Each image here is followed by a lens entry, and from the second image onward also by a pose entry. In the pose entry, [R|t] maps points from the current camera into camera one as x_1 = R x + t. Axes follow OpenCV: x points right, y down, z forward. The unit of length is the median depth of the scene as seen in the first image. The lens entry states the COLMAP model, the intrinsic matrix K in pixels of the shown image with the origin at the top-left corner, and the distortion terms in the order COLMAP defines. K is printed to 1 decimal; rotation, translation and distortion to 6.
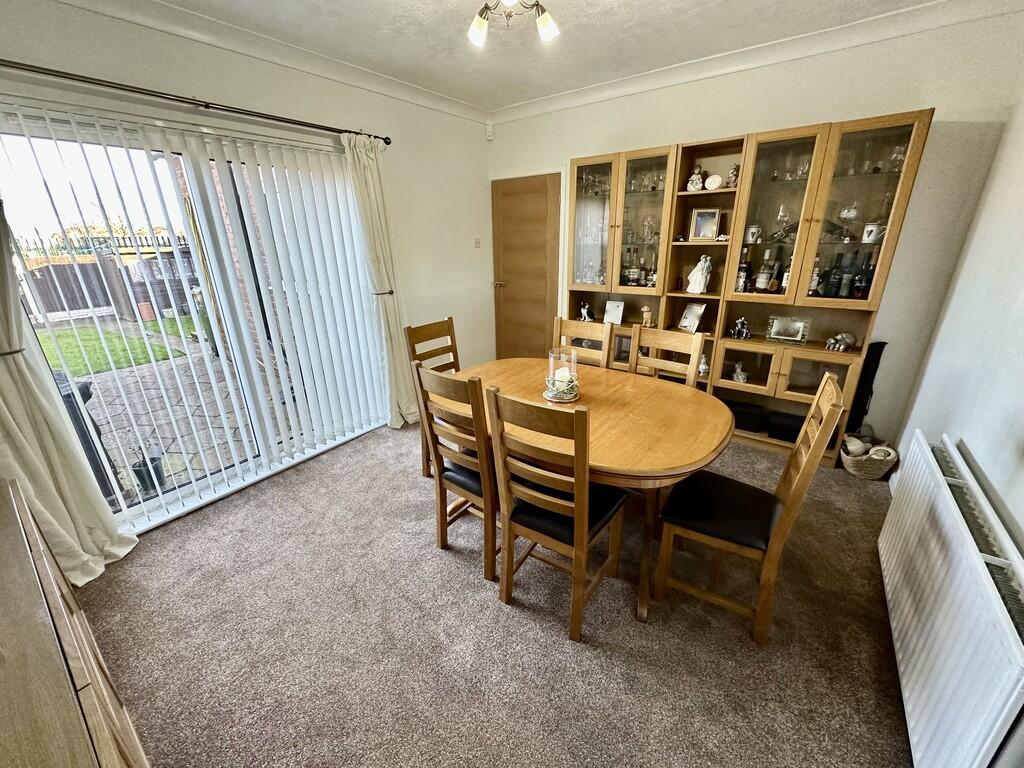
lens RADIAL K [[408.7, 0, 509.9], [0, 408.7, 382.5], [0, 0, 1]] dist [-0.000879, 0.000713]
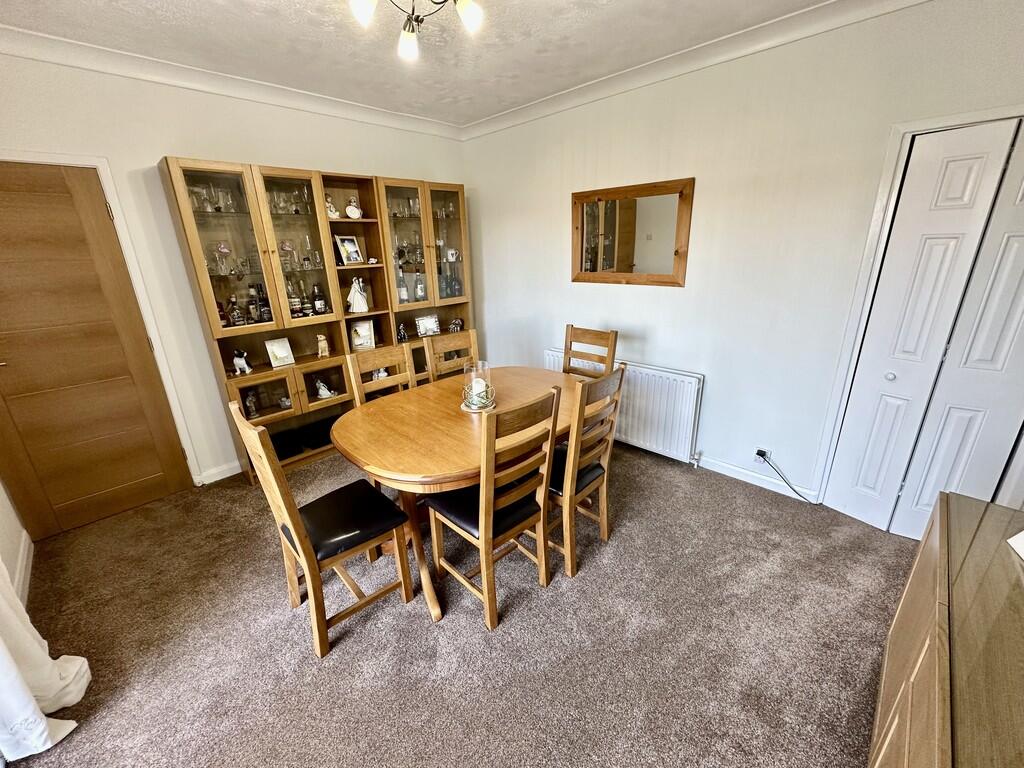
lens RADIAL K [[408.7, 0, 509.2], [0, 408.7, 384.0], [0, 0, 1]] dist [-0.000879, 0.000713]
pose [[0.144020, -0.303249, 0.941965, -0.607333], [0.363187, 0.901660, 0.234745, -0.171508], [-0.920518, 0.308302, 0.239993, 0.474587]]
